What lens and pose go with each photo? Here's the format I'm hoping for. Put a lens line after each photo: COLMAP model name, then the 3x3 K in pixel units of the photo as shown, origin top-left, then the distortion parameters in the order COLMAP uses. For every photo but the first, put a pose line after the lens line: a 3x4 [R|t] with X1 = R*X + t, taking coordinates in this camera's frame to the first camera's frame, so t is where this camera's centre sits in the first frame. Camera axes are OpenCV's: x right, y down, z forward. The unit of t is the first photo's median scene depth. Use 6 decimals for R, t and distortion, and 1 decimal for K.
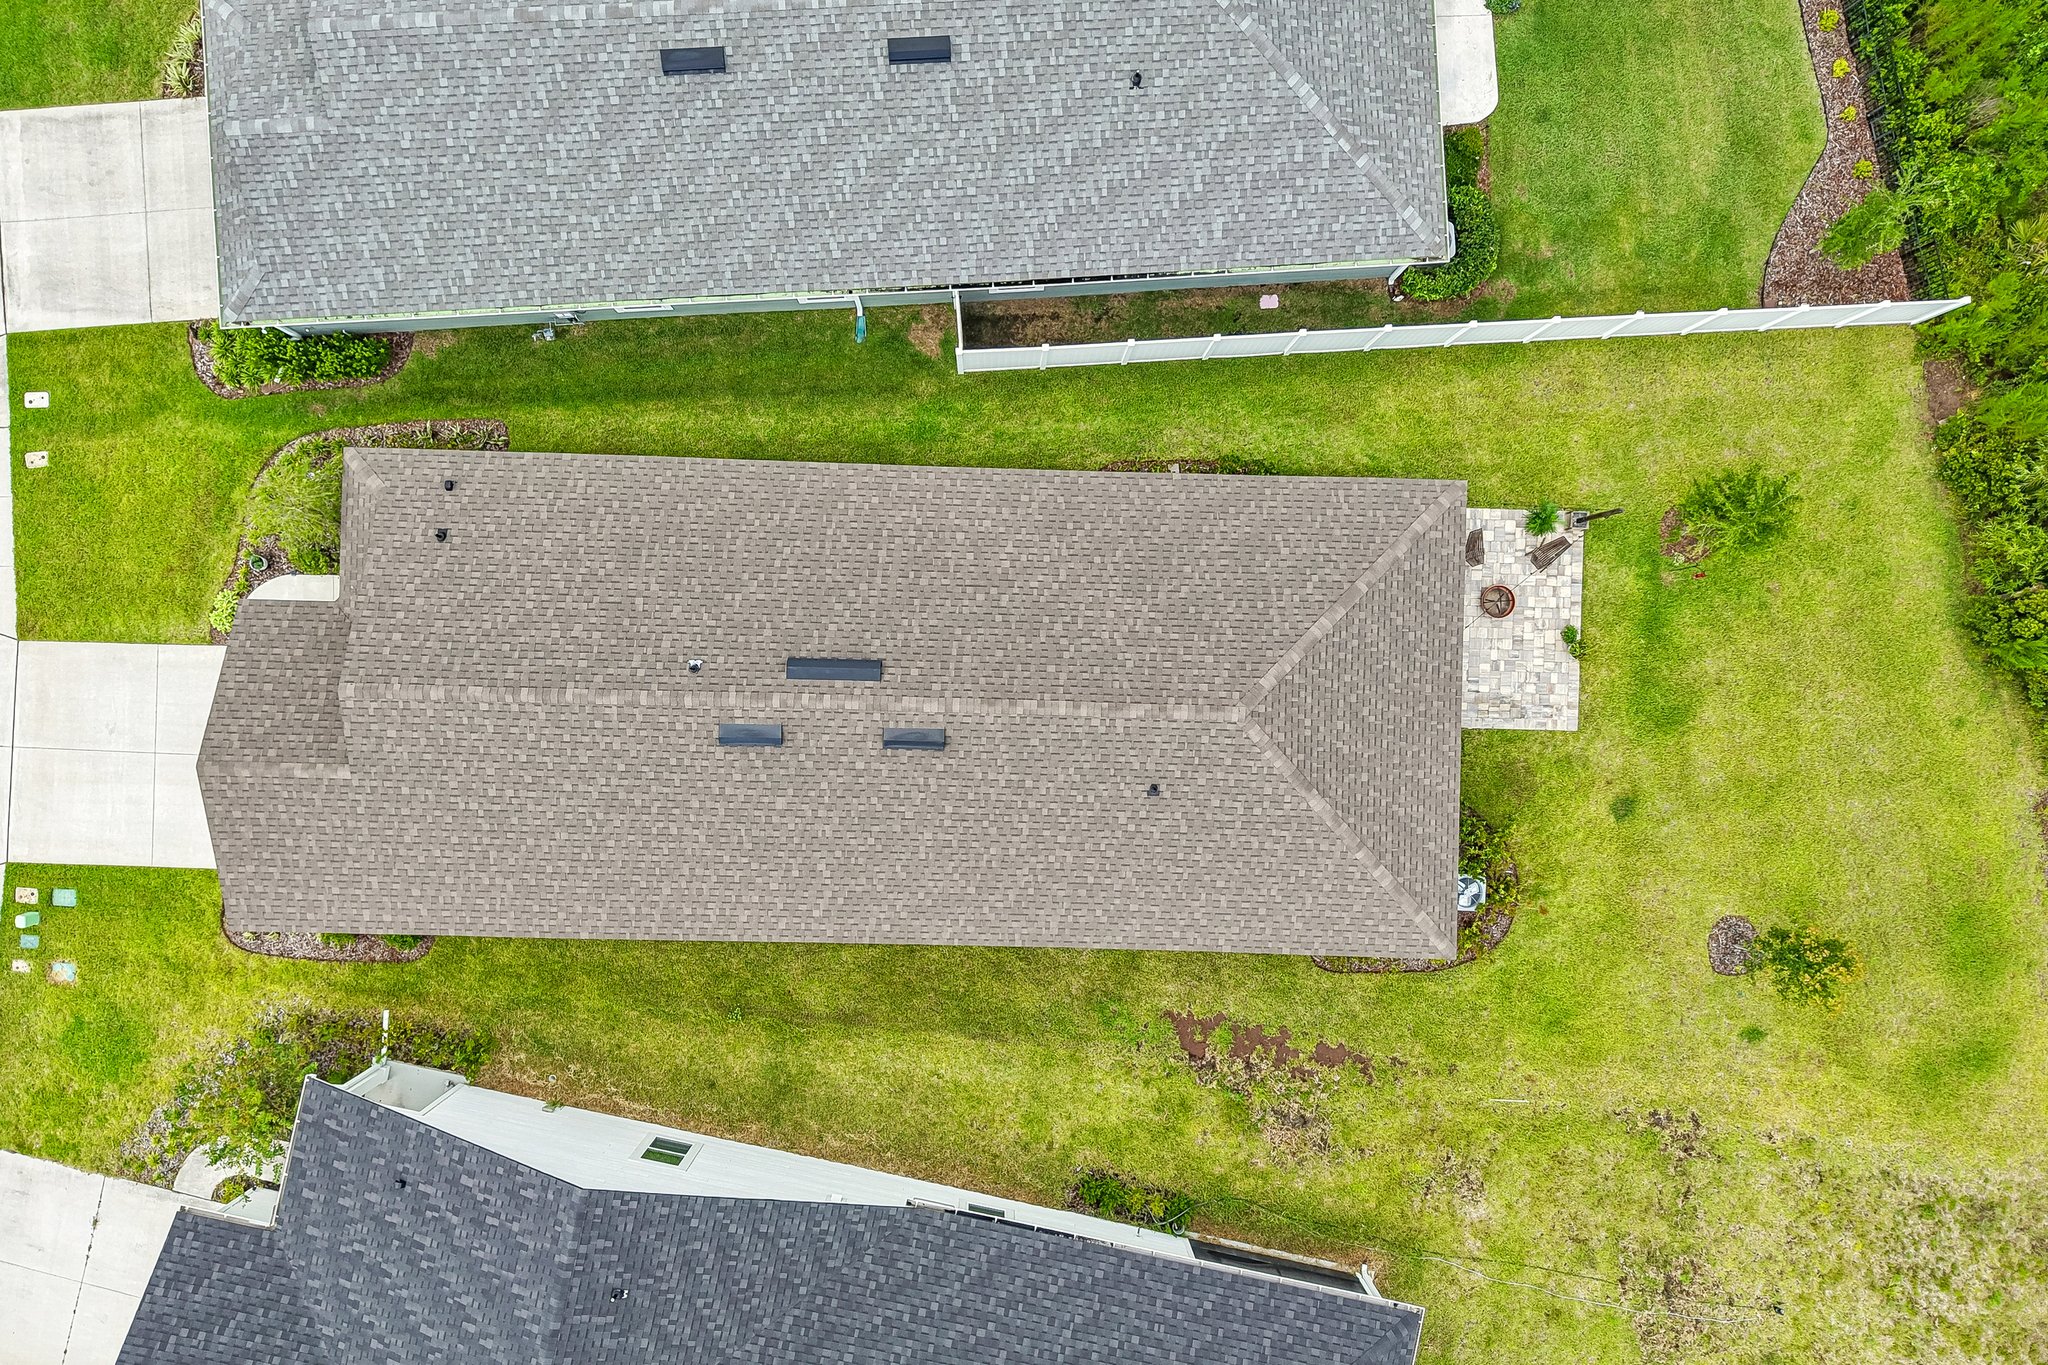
lens RADIAL K [[1410.9, 0, 1024.0], [0, 1410.9, 682.5], [0, 0, 1]] dist [0.000338, -0.003858]
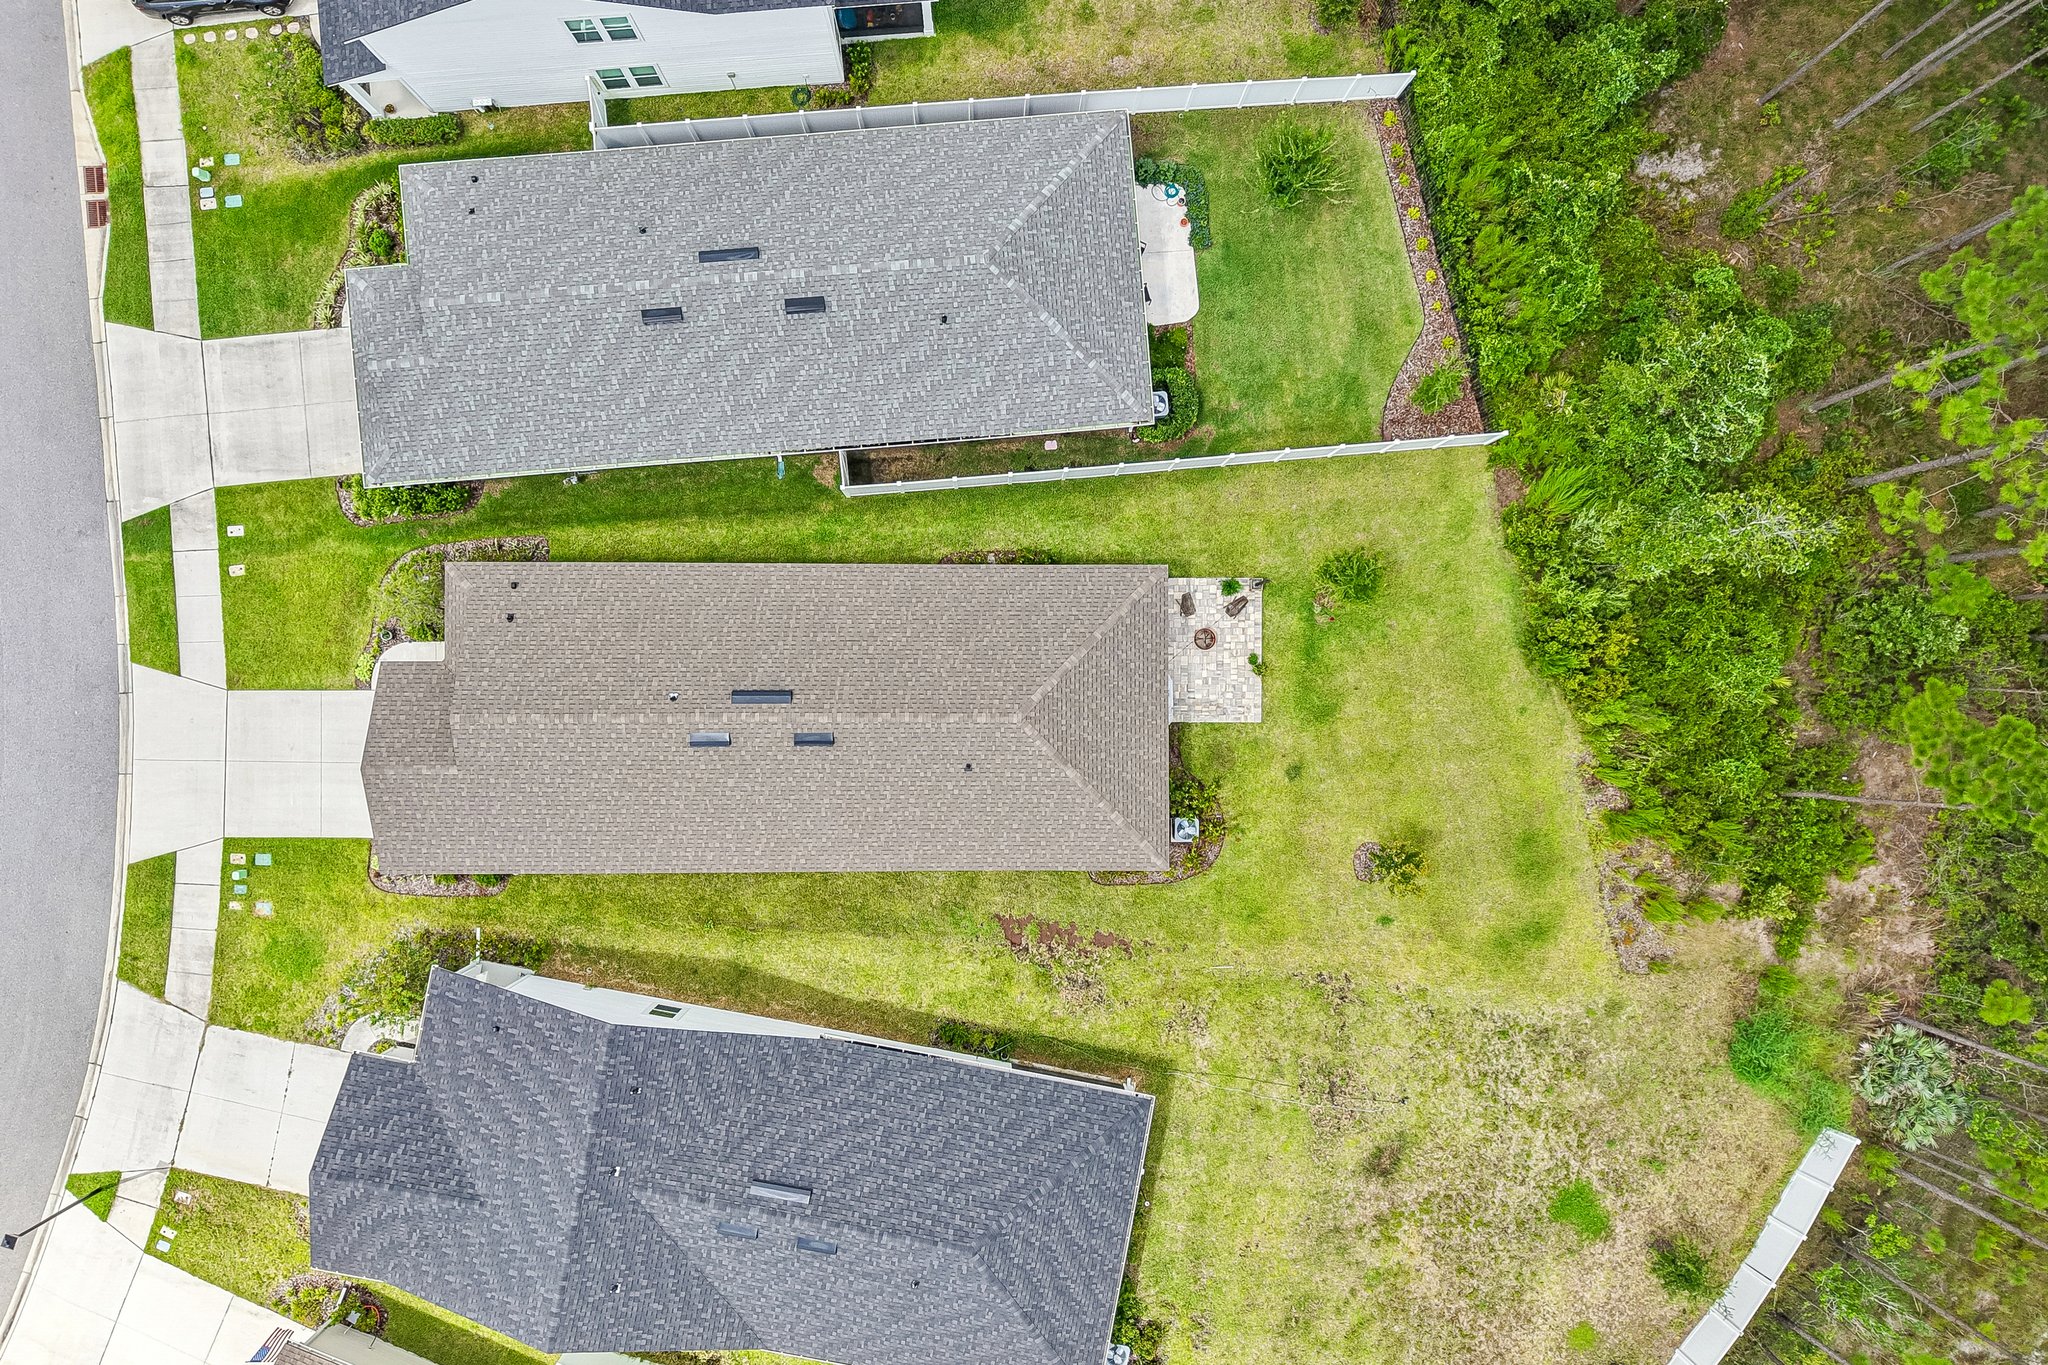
lens RADIAL K [[1338.6, 0, 1024.0], [0, 1338.6, 682.5], [0, 0, 1]] dist [0.045935, -0.106934]
pose [[0.999634, -0.026562, 0.005065, 0.132796], [0.026567, 0.999647, -0.000979, -0.014174], [-0.005037, 0.001113, 0.999987, -0.444727]]
